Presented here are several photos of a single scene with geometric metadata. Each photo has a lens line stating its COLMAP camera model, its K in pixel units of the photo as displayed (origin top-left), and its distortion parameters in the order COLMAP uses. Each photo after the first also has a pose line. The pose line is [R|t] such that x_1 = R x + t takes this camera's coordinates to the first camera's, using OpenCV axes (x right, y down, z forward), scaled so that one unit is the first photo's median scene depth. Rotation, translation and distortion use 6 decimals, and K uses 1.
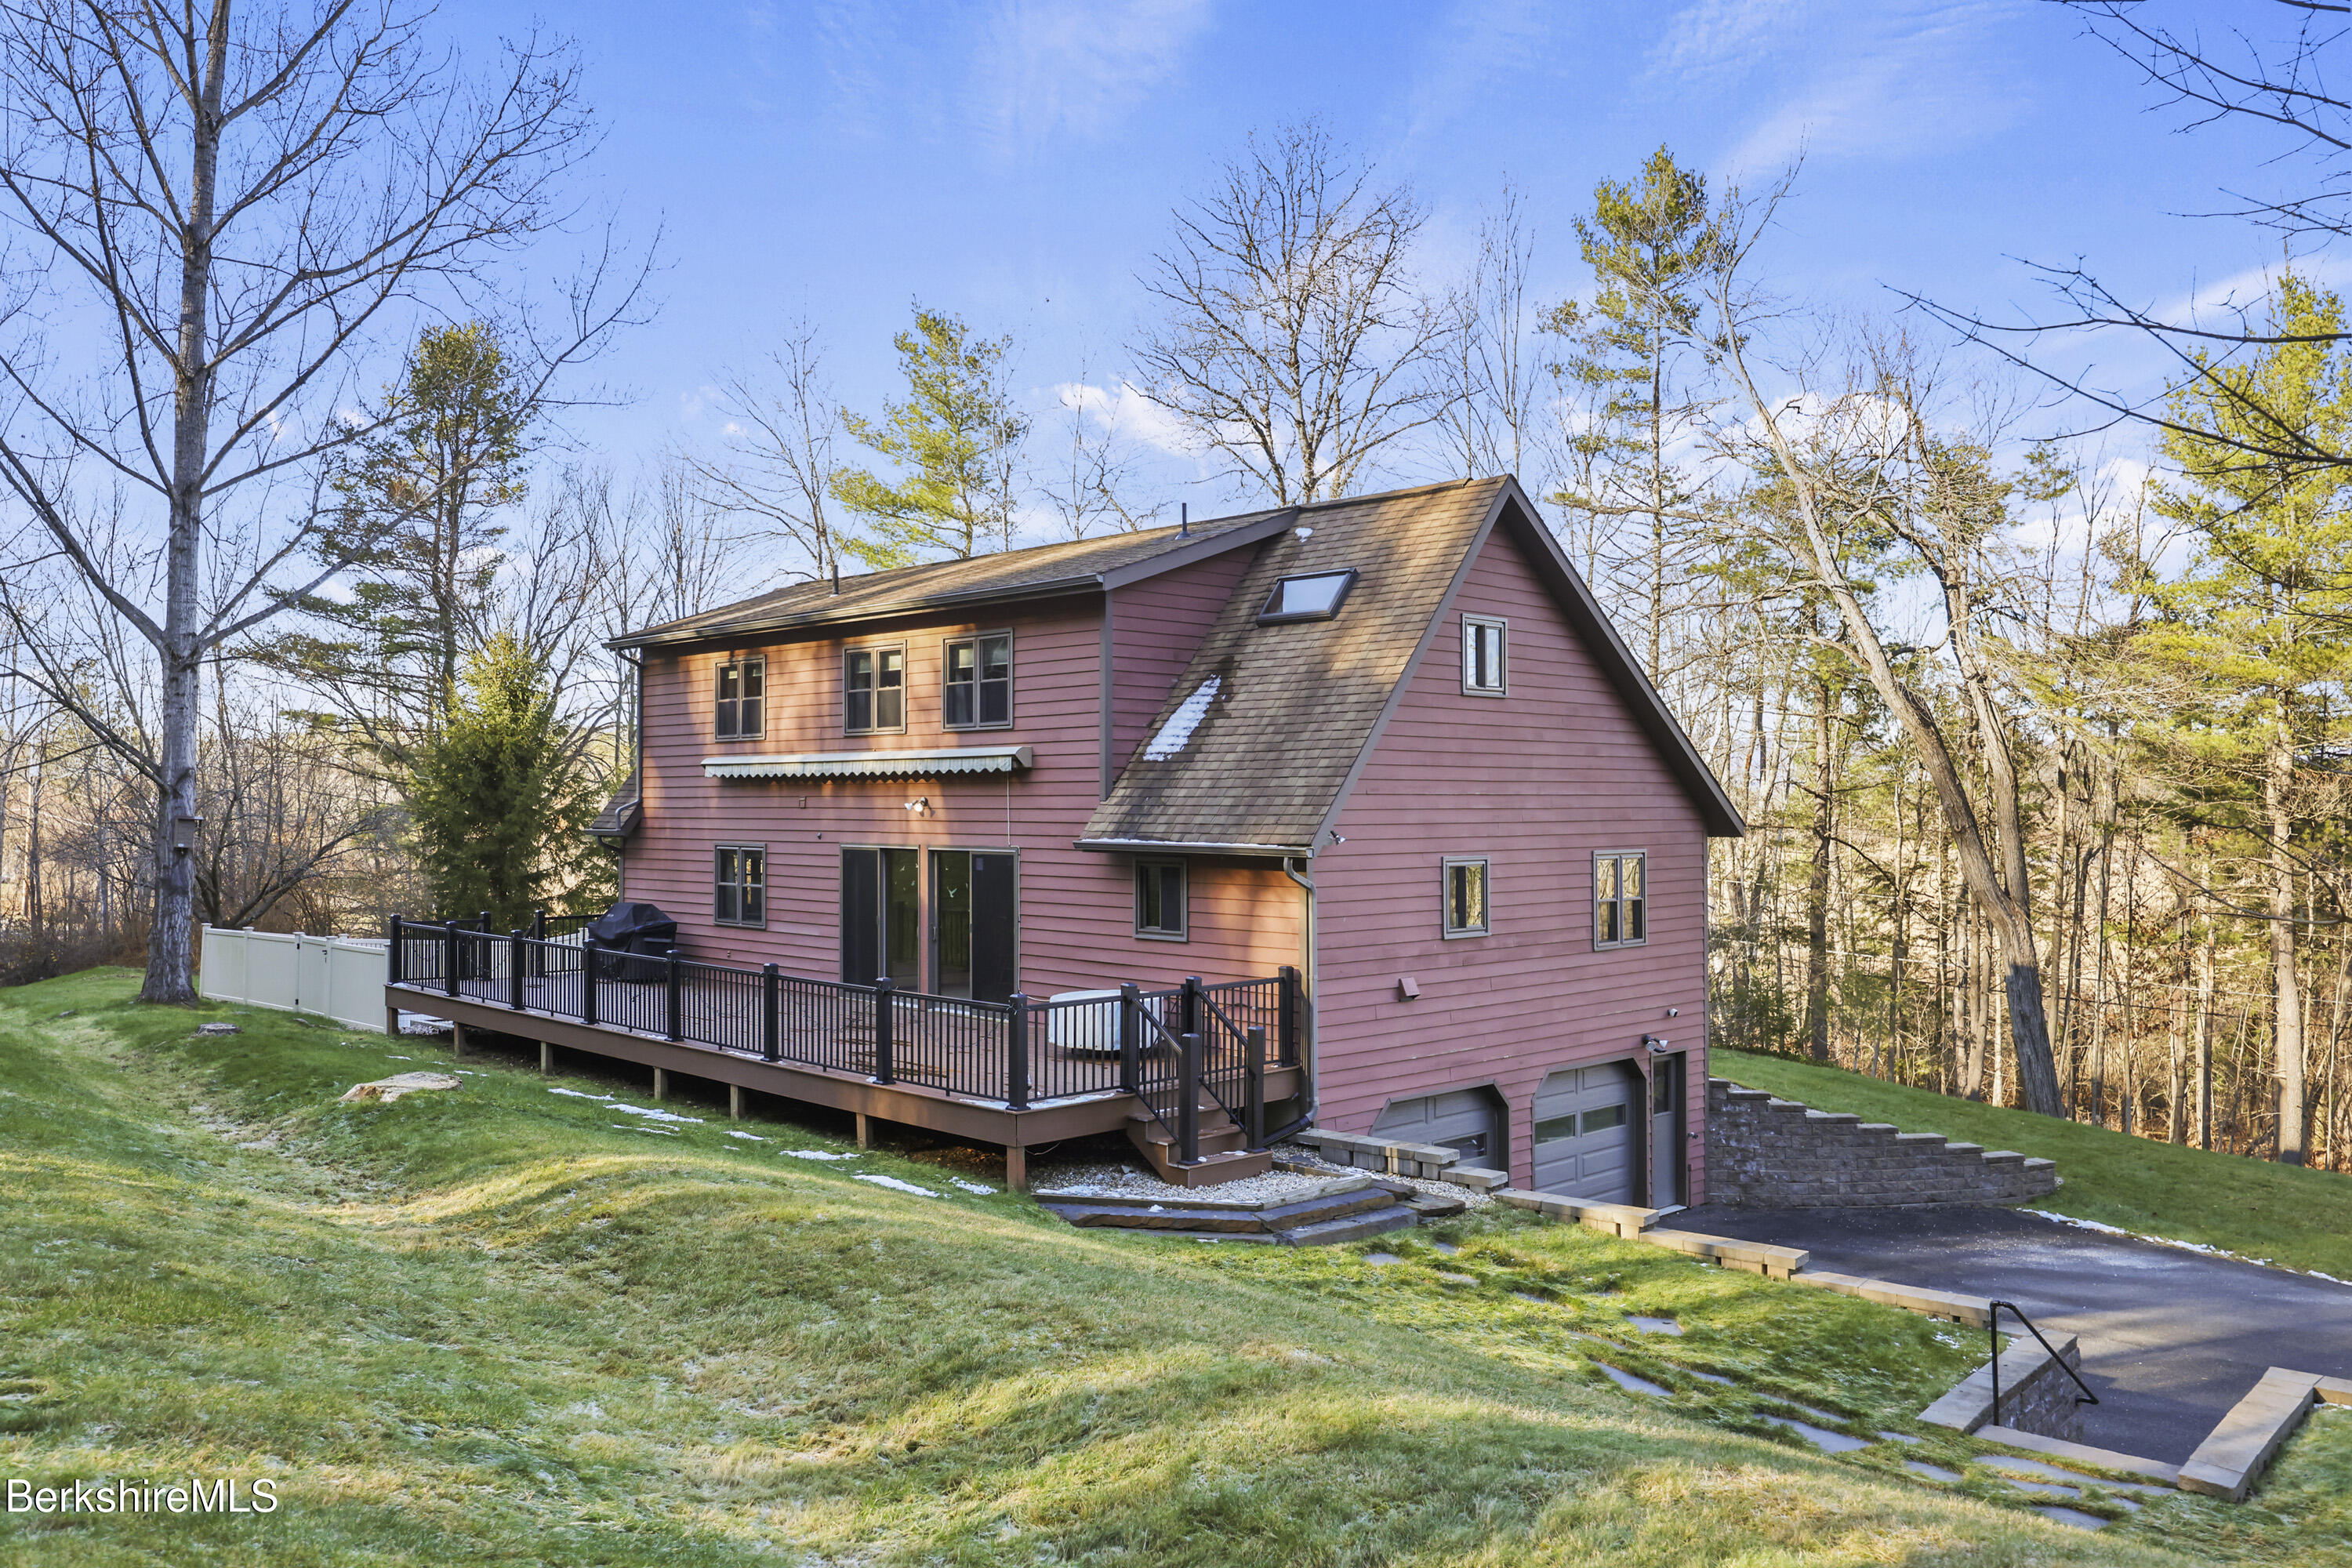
lens RADIAL K [[1748.9, 0, 1174.0], [0, 1748.9, 778.4], [0, 0, 1]] dist [0.002658, -0.004884]
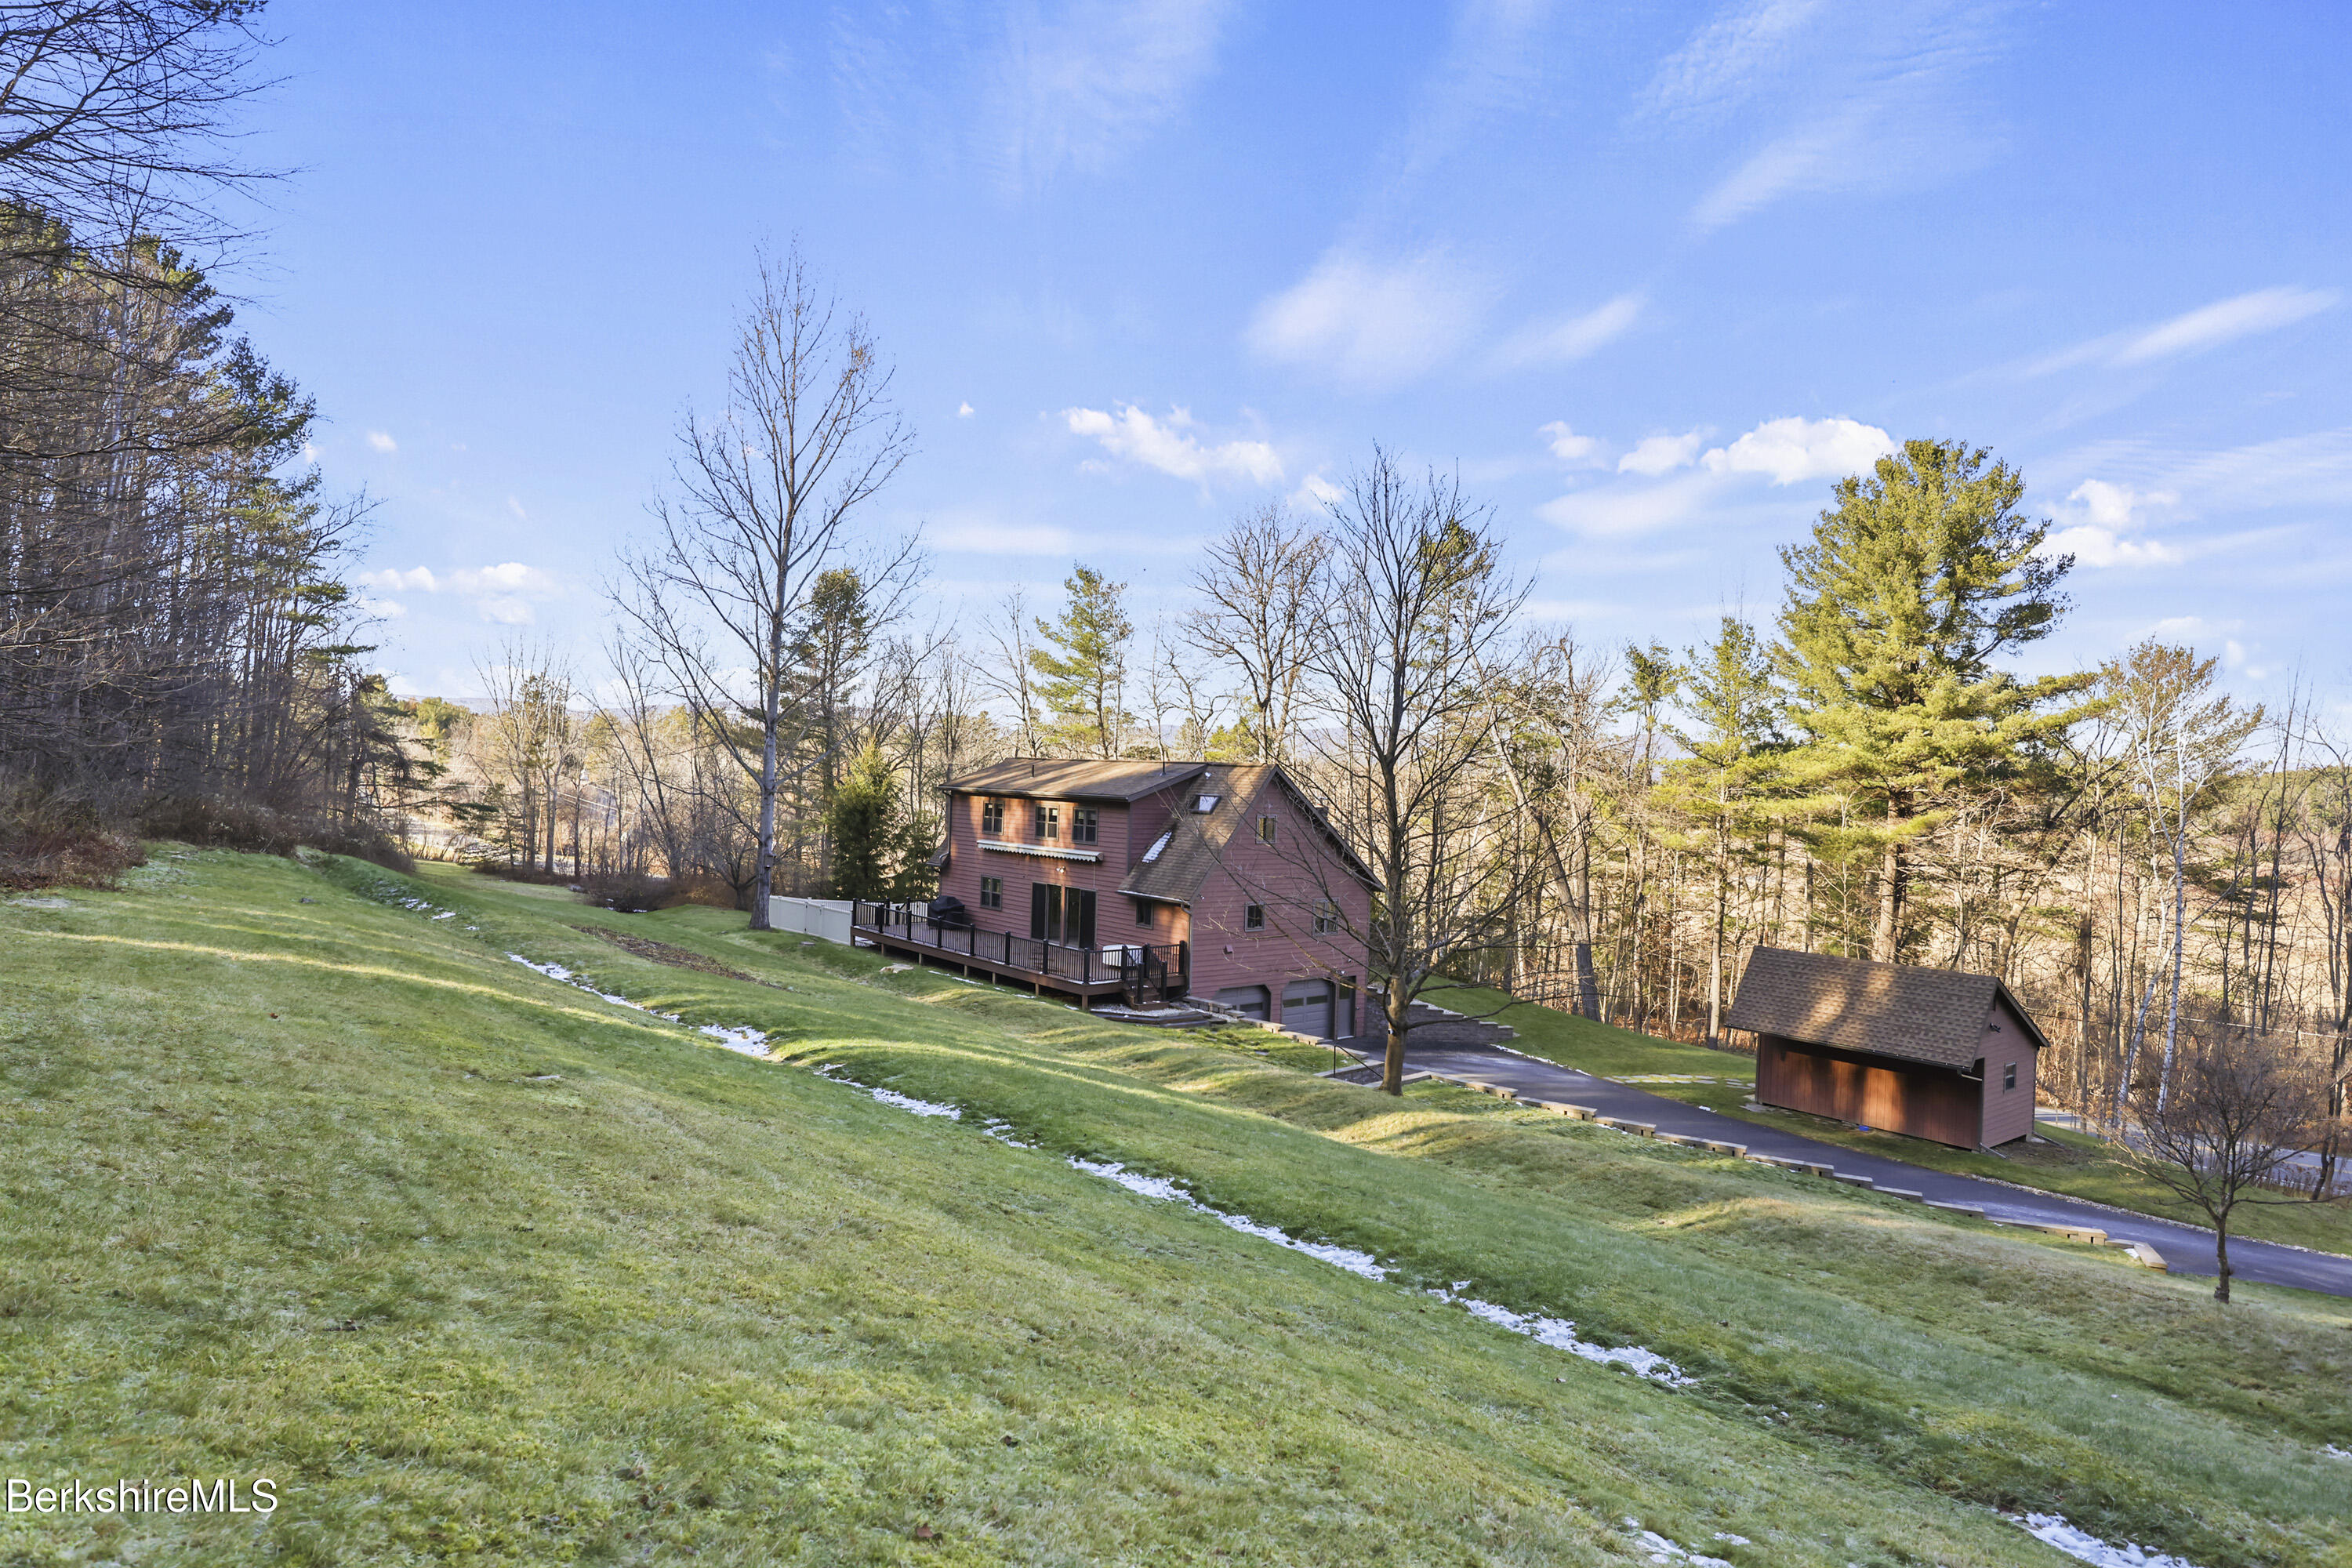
lens RADIAL K [[1243.4, 0, 1159.7], [0, 1243.4, 799.5], [0, 0, 1]] dist [-0.005767, -0.000070]
pose [[0.996203, 0.034666, -0.079867, 0.148782], [-0.032634, 0.999113, 0.026611, -0.146819], [0.080719, -0.023904, 0.996450, -0.861393]]
